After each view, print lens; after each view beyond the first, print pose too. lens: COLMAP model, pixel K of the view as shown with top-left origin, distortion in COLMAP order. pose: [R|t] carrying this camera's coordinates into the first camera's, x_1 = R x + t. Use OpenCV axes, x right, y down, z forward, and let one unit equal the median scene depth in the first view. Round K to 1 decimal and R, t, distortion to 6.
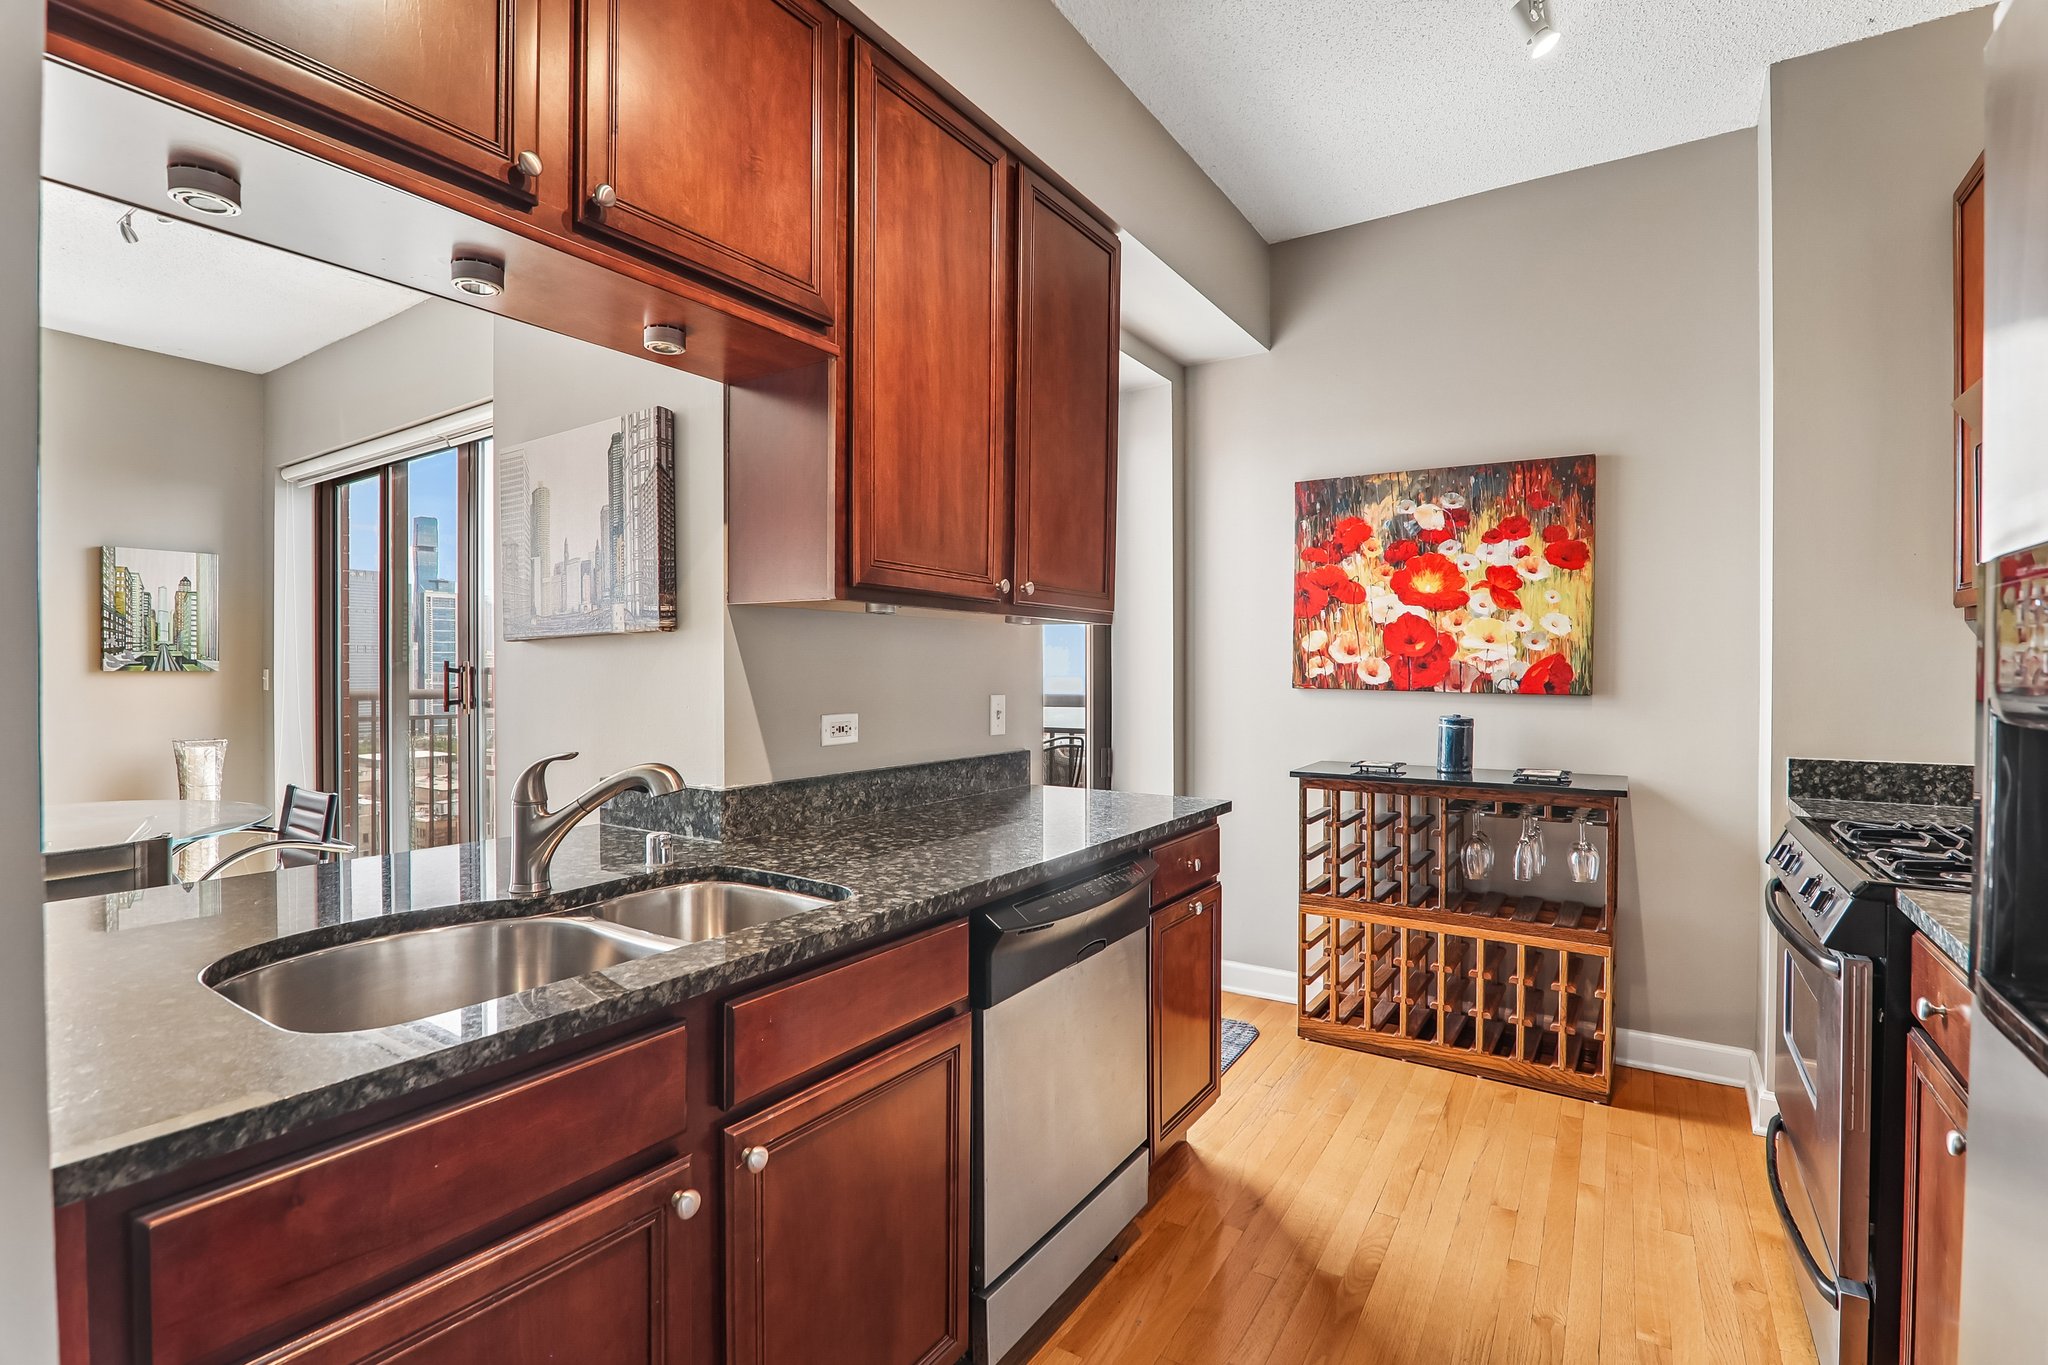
lens RADIAL K [[936.9, 0, 1039.3], [0, 936.9, 688.3], [0, 0, 1]] dist [0.001851, 0.000184]
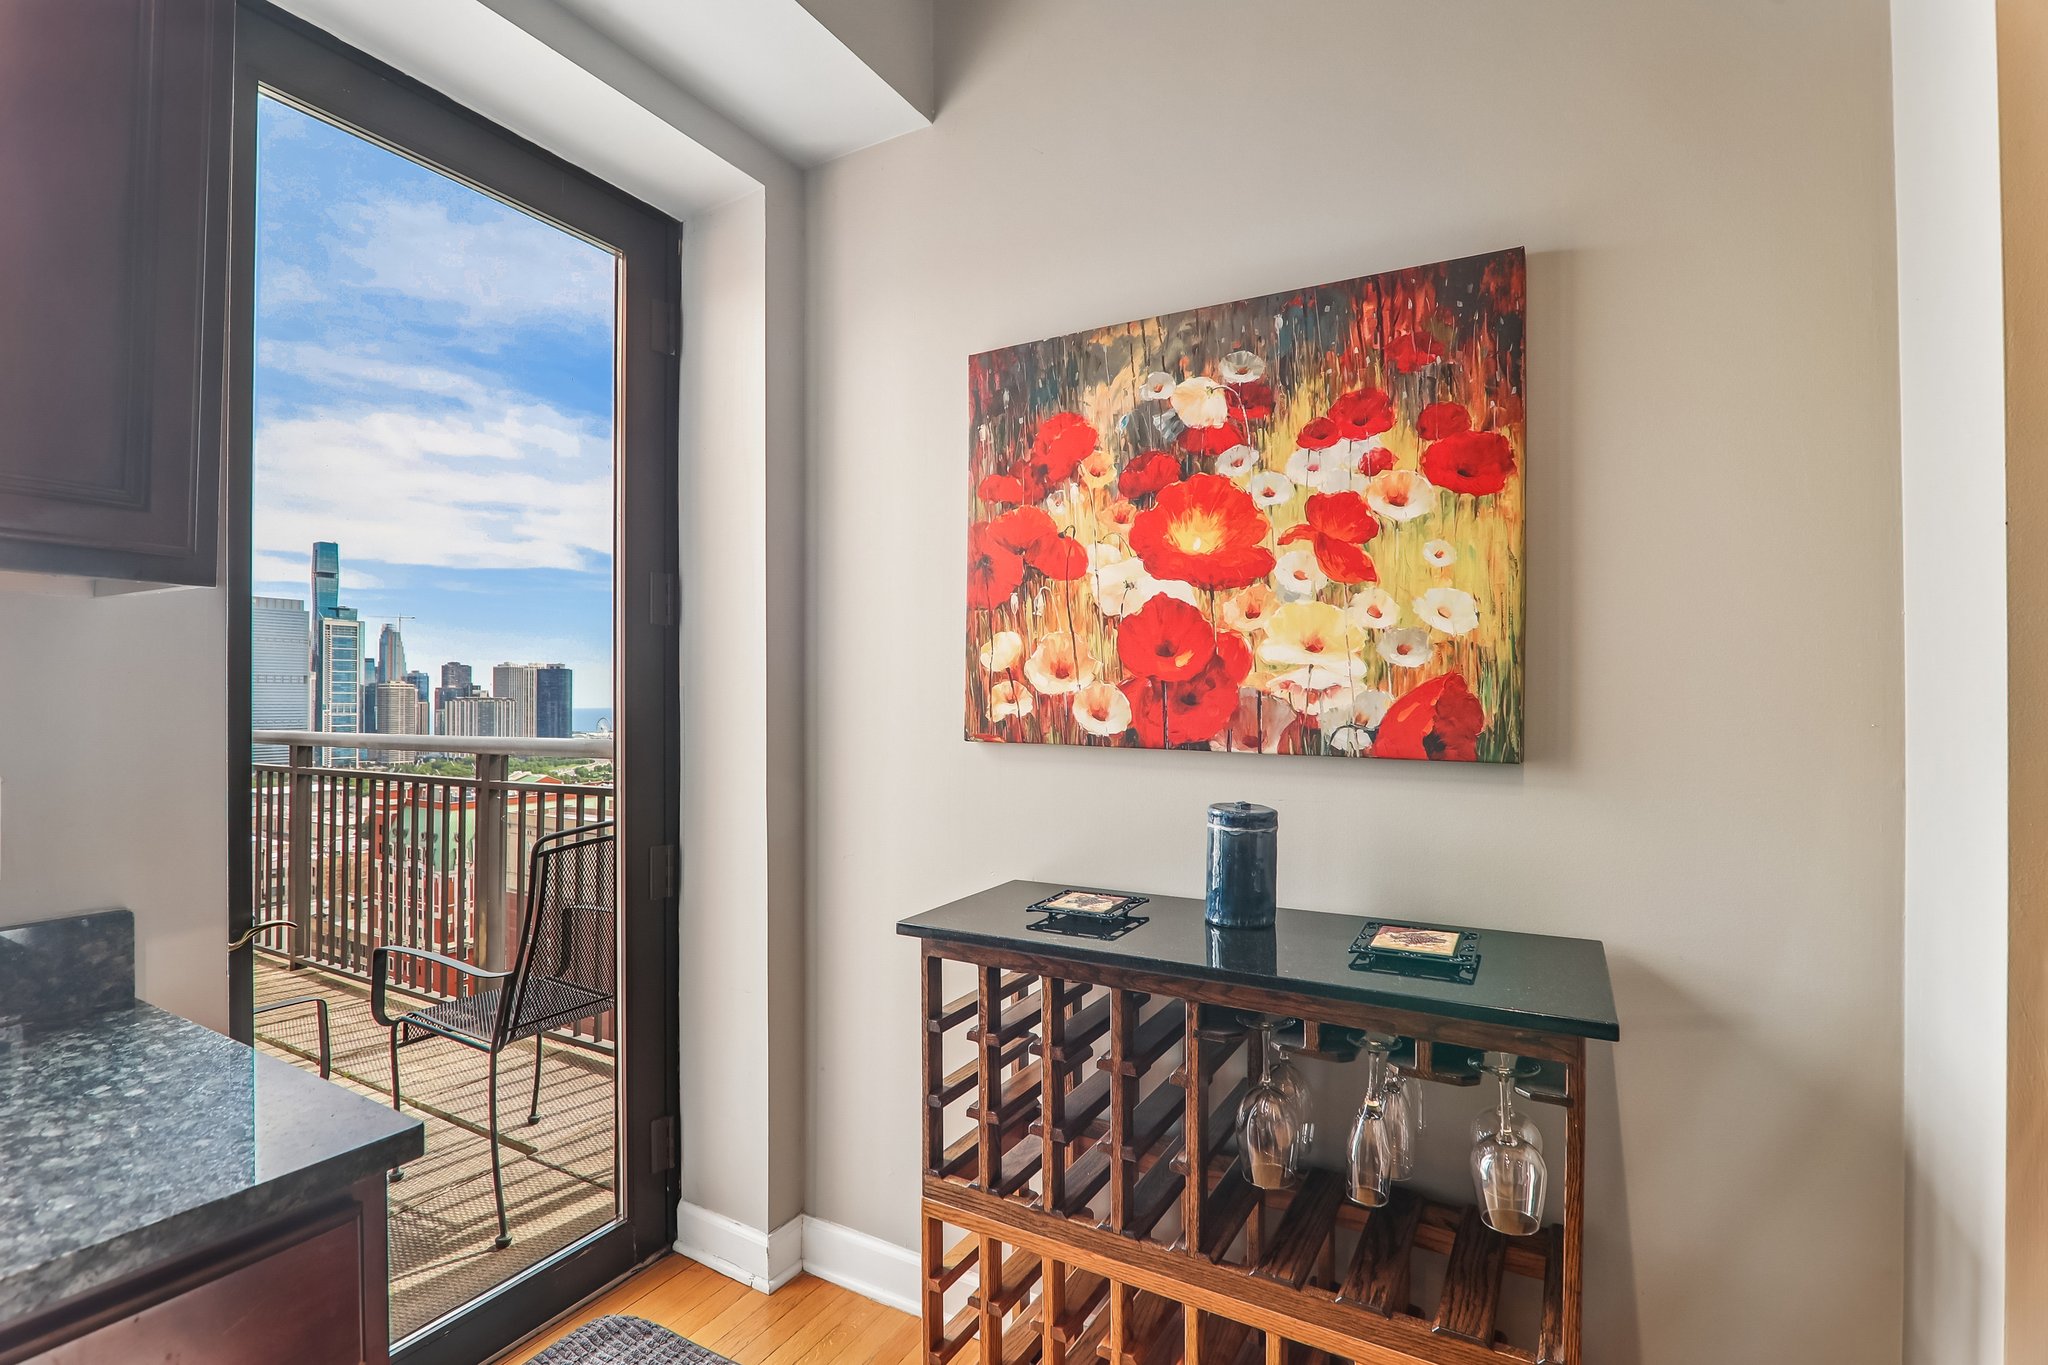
lens RADIAL K [[936.9, 0, 989.8], [0, 936.9, 703.8], [0, 0, 1]] dist [0.001851, 0.000184]
pose [[0.999764, -0.000089, 0.021719, 0.298513], [0.000435, 0.999873, -0.015932, -0.013958], [-0.021715, 0.015938, 0.999637, 0.512474]]
